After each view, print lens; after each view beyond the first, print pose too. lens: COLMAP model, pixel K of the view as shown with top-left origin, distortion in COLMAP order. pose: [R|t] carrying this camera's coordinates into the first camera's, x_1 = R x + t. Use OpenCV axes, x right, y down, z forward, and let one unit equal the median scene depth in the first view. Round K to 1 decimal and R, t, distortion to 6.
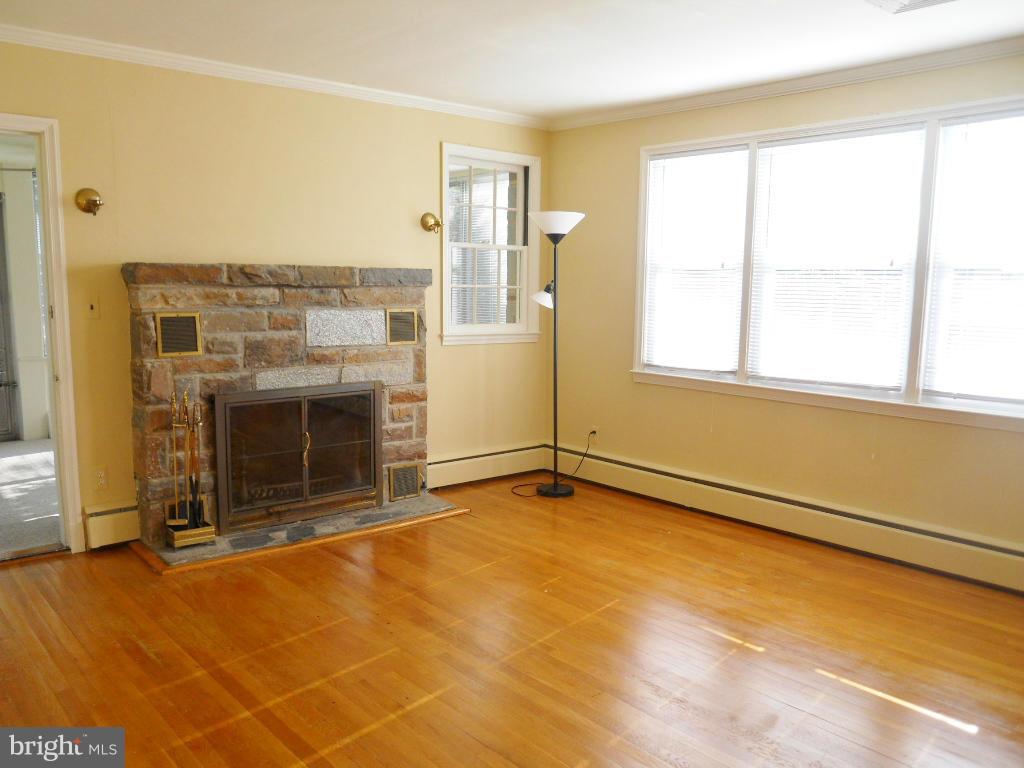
lens RADIAL K [[838.1, 0, 508.7], [0, 838.1, 383.1], [0, 0, 1]] dist [-0.037316, 0.012641]
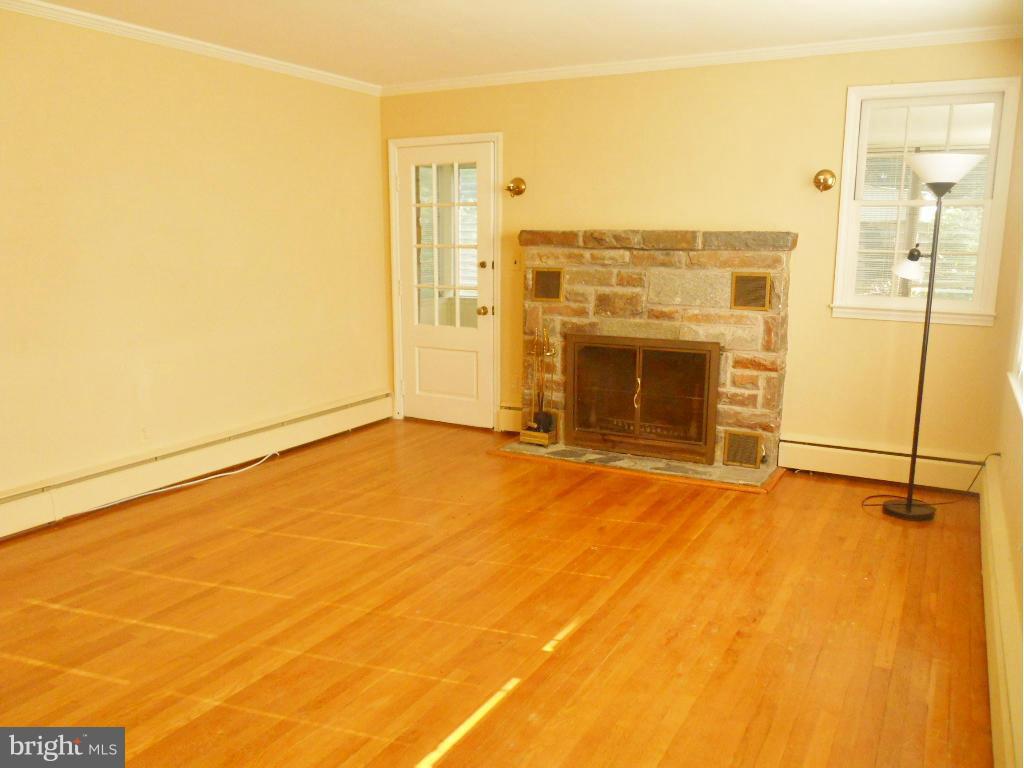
lens RADIAL K [[838.1, 0, 518.0], [0, 838.1, 385.0], [0, 0, 1]] dist [-0.037316, 0.012641]
pose [[0.366397, 0.149220, -0.918415, 0.763015], [-0.114779, 0.986766, 0.114535, -0.044427], [0.923352, 0.063449, 0.378675, 0.430140]]
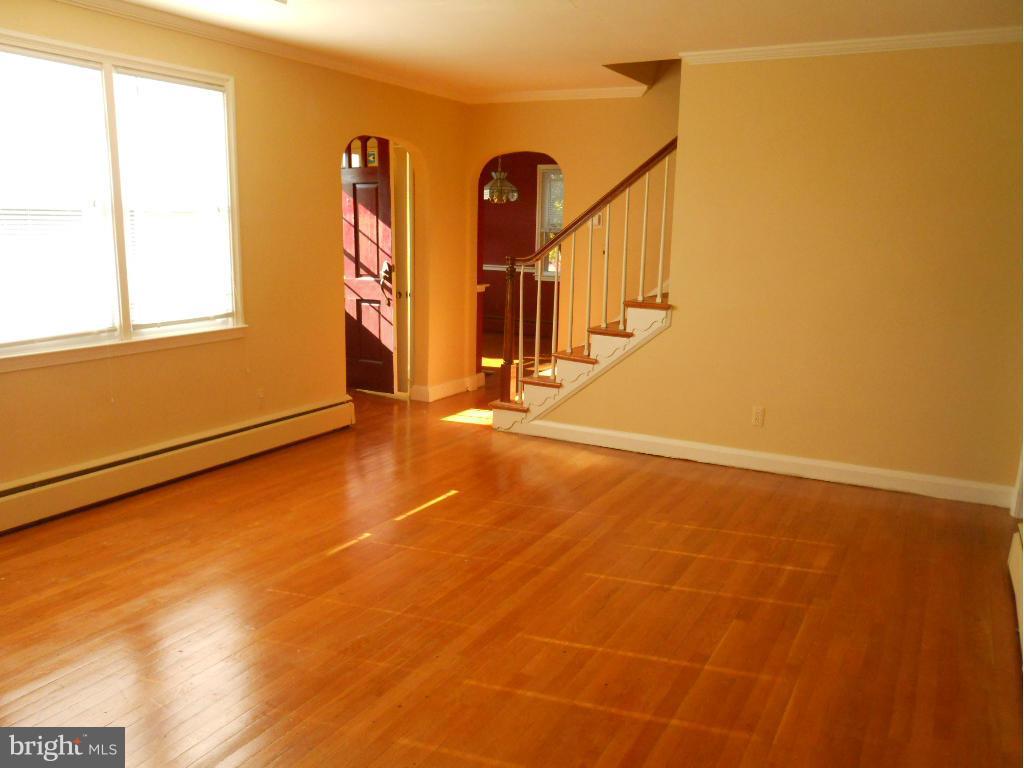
lens RADIAL K [[838.1, 0, 508.4], [0, 838.1, 382.9], [0, 0, 1]] dist [-0.037316, 0.012641]
pose [[-0.355369, -0.195779, 0.913993, -0.599223], [0.091707, 0.965799, 0.242533, -0.122253], [-0.930217, 0.170008, -0.325260, 0.825218]]
